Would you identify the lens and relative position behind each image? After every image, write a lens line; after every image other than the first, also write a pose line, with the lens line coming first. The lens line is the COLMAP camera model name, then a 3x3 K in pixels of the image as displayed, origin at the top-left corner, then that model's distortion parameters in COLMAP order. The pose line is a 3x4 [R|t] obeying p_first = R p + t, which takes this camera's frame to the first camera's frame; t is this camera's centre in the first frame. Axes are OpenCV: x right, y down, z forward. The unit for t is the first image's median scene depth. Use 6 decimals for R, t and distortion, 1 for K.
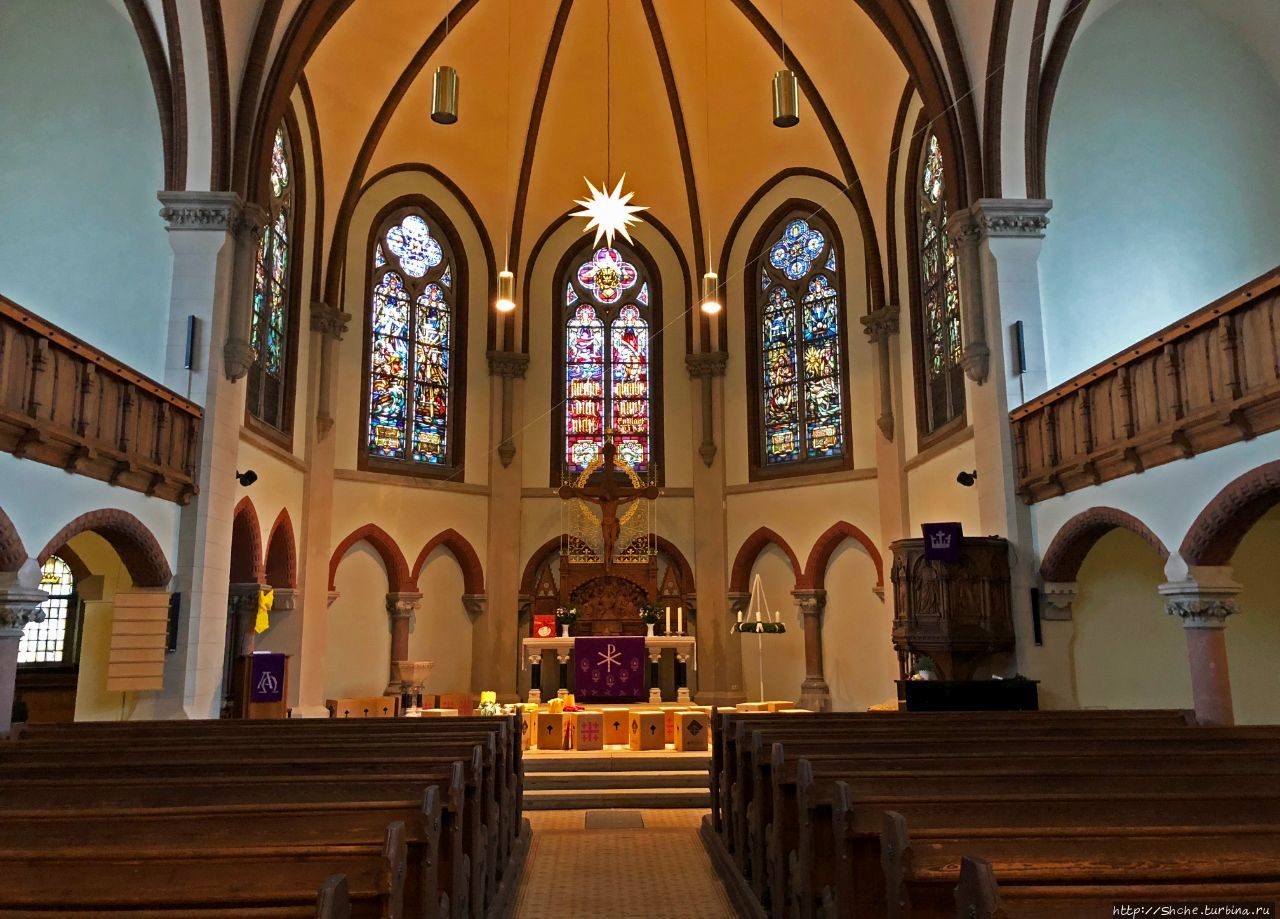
lens RADIAL K [[1049.9, 0, 636.1], [0, 1049.9, 440.2], [0, 0, 1]] dist [0.192866, -0.650262]
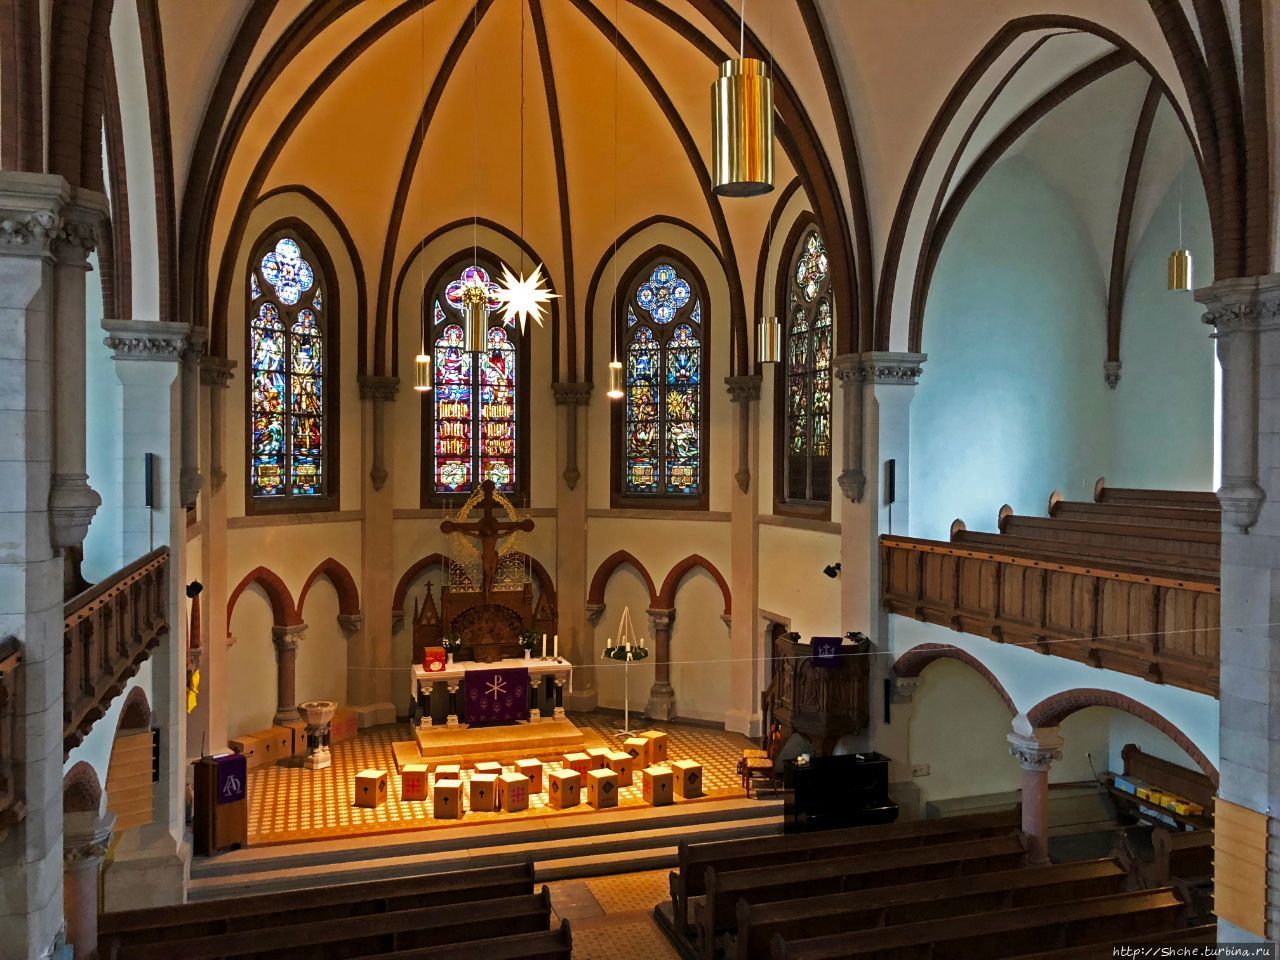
lens RADIAL K [[1051.9, 0, 640.0], [0, 1051.9, 480.0], [0, 0, 1]] dist [0.095617, -0.319835]
pose [[0.962354, 0.005638, 0.271742, -0.167910], [-0.061116, 0.978671, 0.196133, -0.214898], [-0.264840, -0.205357, 0.942172, -0.037359]]
